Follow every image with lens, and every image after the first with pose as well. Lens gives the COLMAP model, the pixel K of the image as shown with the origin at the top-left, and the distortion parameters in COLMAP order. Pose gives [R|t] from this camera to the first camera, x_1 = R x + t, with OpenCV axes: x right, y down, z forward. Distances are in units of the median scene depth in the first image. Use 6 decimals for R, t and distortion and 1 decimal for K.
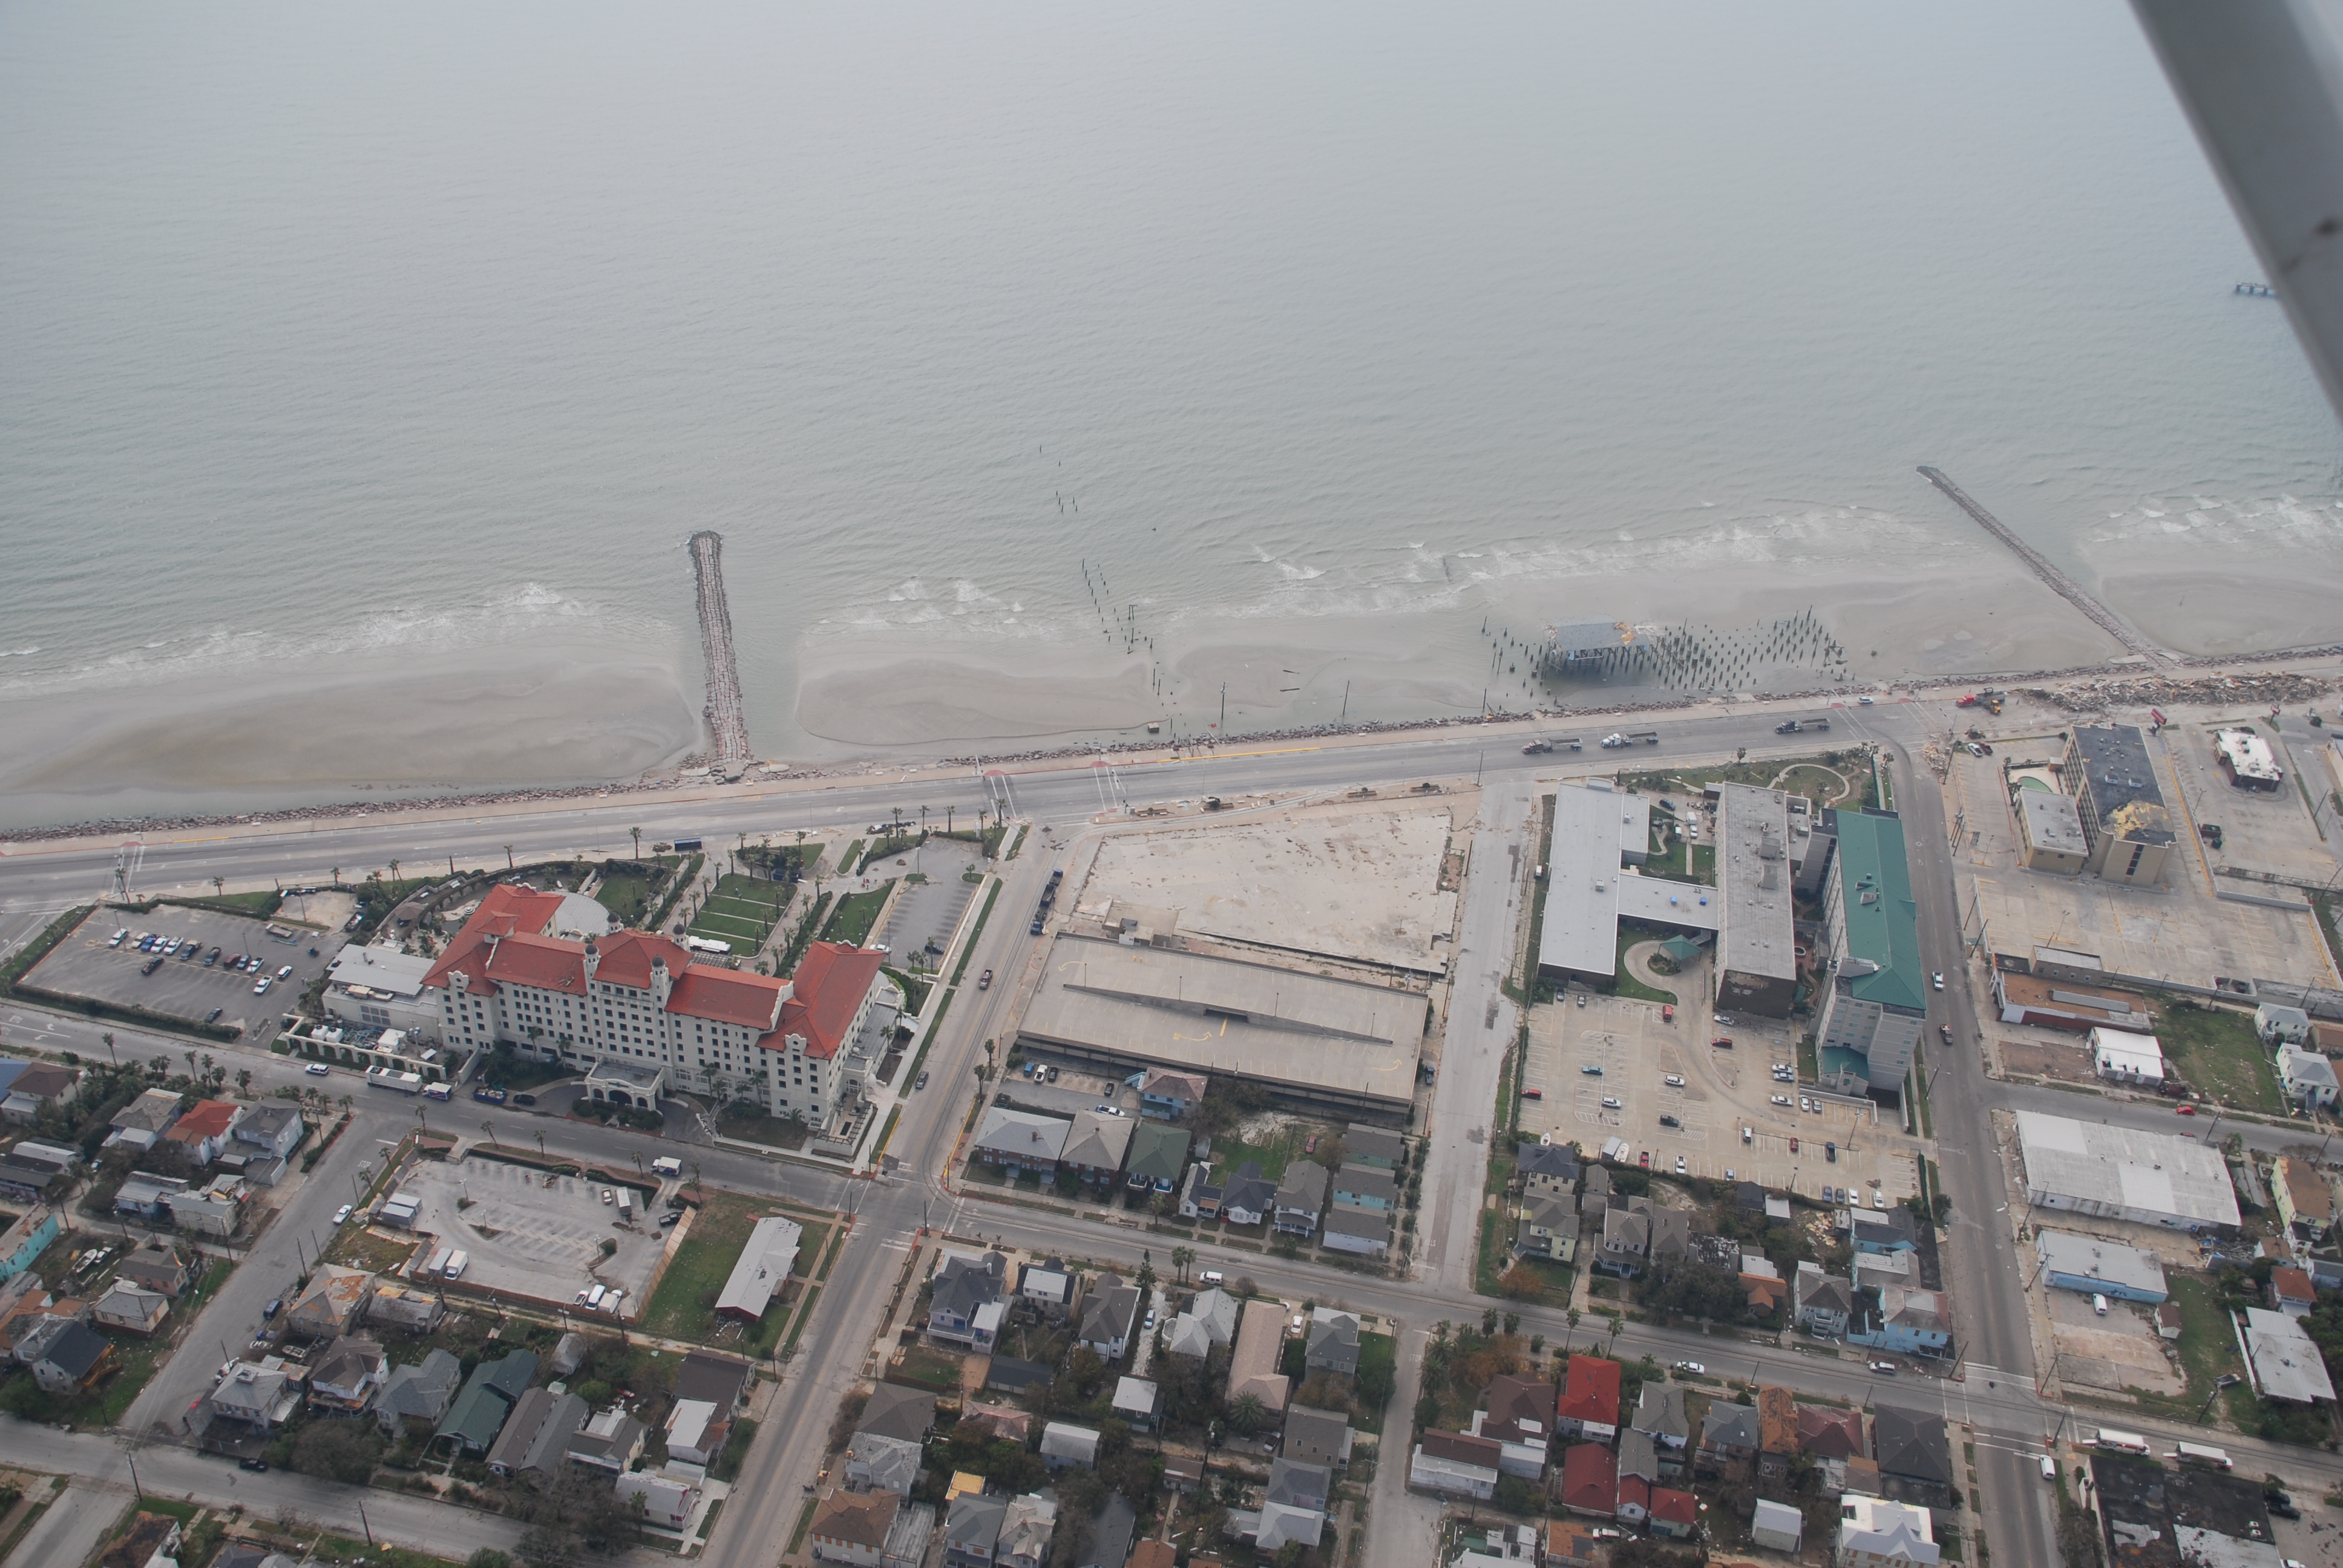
lens RADIAL K [[2163.8, 0, 1171.5], [0, 2163.8, 784.0], [0, 0, 1]] dist [-0.122844, 0.220827]
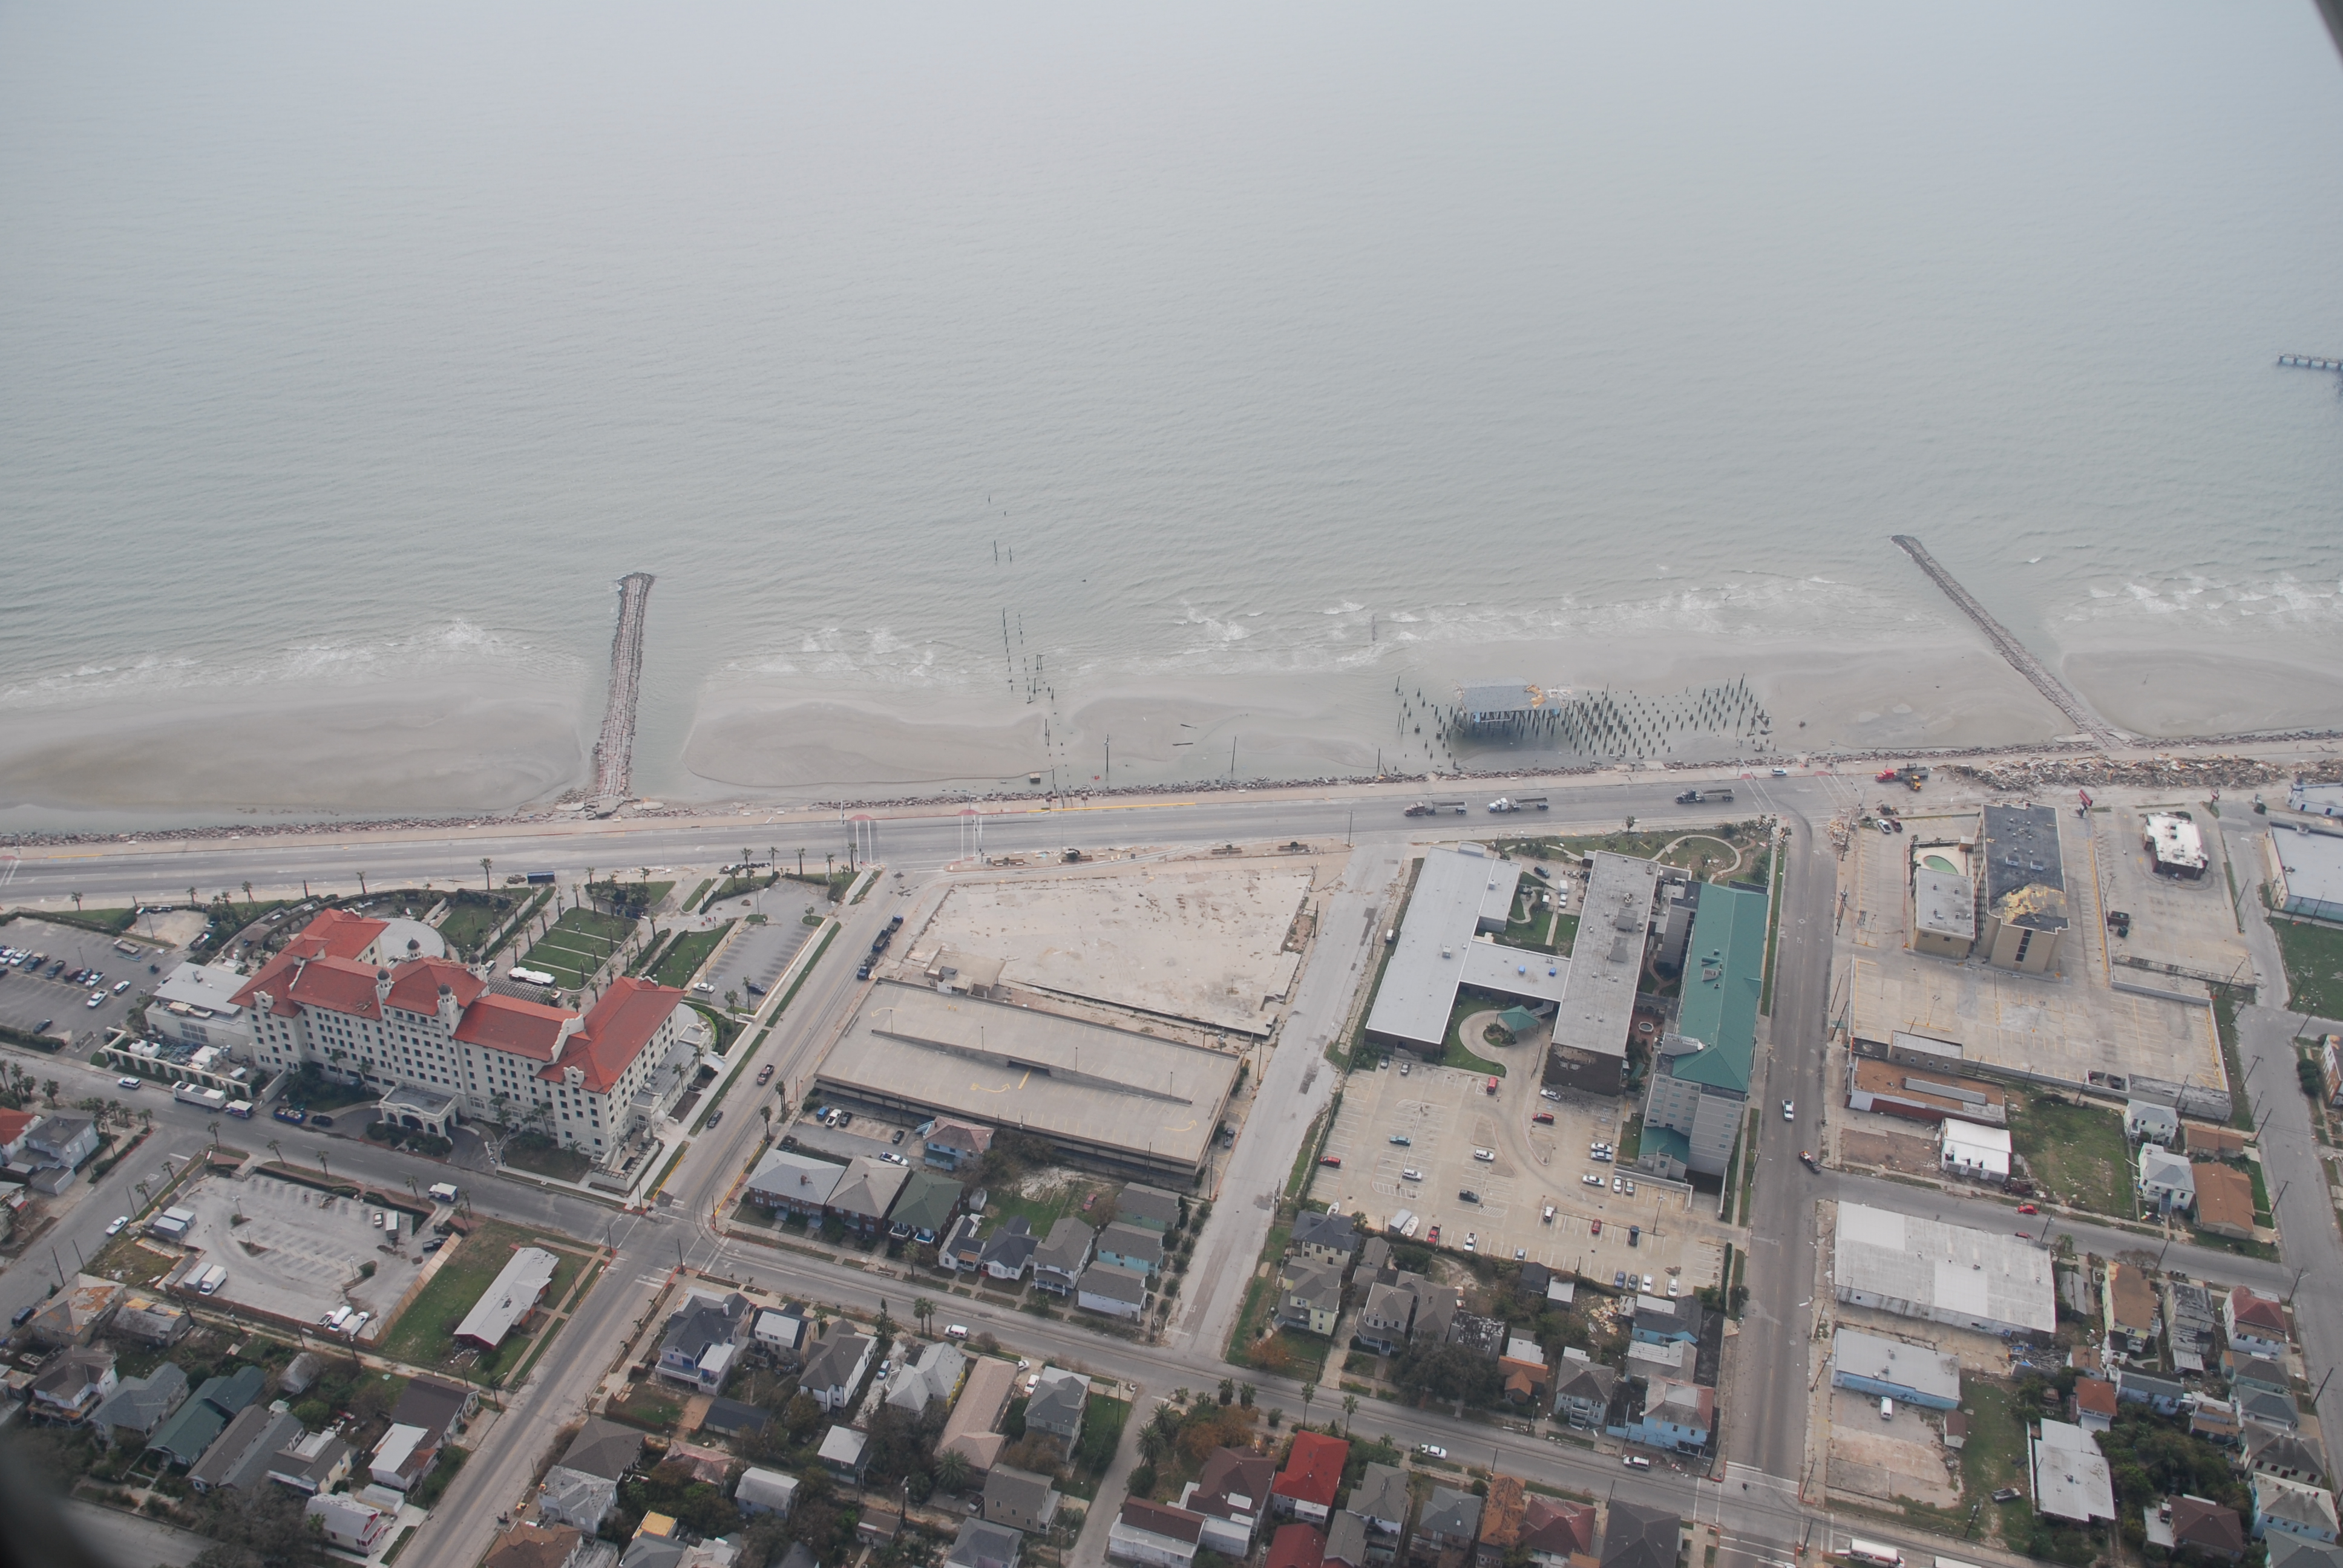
lens RADIAL K [[2163.8, 0, 1171.5], [0, 2163.8, 784.0], [0, 0, 1]] dist [-0.122844, 0.220827]
pose [[0.996555, 0.030812, -0.076997, 0.170820], [-0.032866, 0.999133, -0.025560, 0.000215], [0.076143, 0.028003, 0.996704, 0.016307]]
